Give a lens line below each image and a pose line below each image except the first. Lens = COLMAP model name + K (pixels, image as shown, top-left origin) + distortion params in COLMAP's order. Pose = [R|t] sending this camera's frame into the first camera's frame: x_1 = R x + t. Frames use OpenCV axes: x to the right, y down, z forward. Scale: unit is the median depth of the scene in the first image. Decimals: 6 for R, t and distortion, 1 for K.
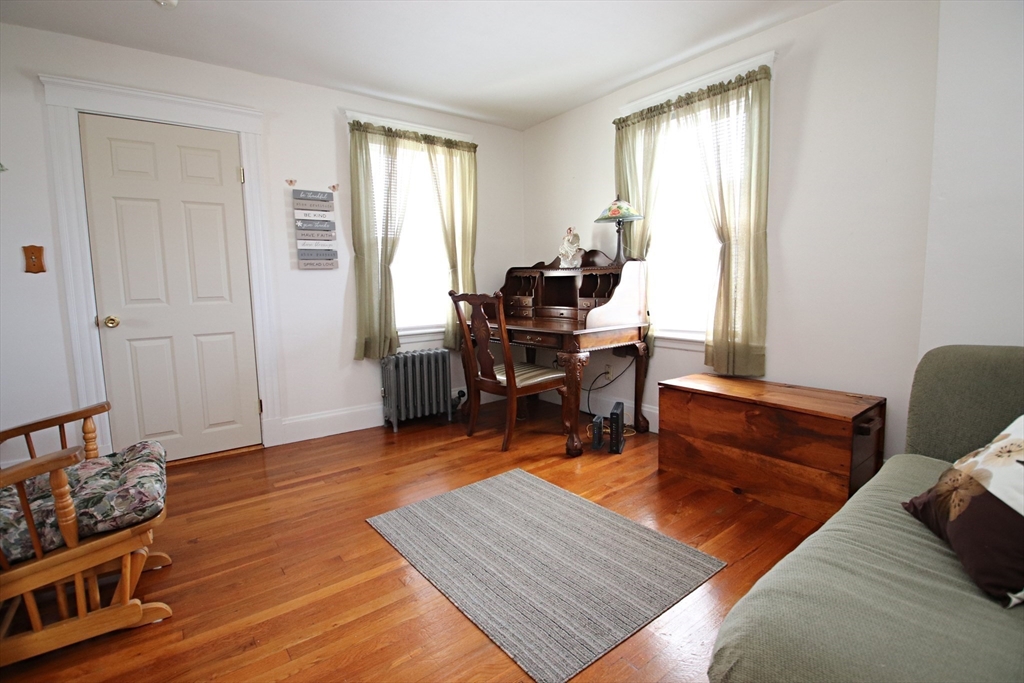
lens RADIAL K [[484.5, 0, 509.7], [0, 484.5, 336.4], [0, 0, 1]] dist [0.001391, -0.017248]
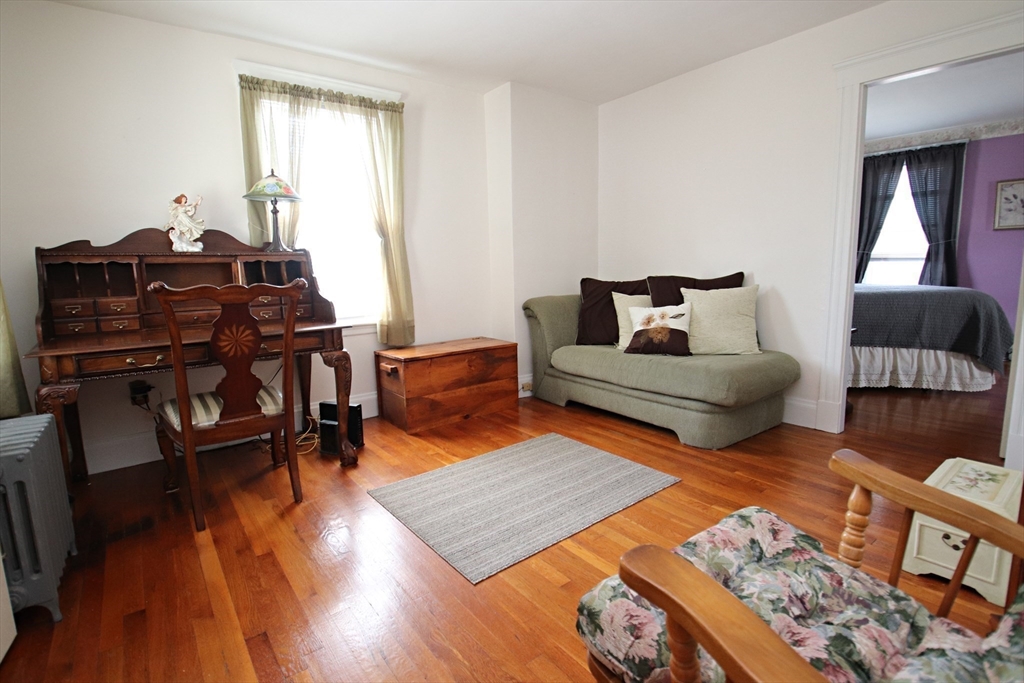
lens RADIAL K [[492.4, 0, 512.1], [0, 492.4, 337.9], [0, 0, 1]] dist [-0.004624, -0.001164]
pose [[-0.006221, -0.120861, 0.992650, -0.849425], [0.139232, 0.982895, 0.120546, -0.055269], [-0.990240, 0.138958, 0.010713, 0.762479]]
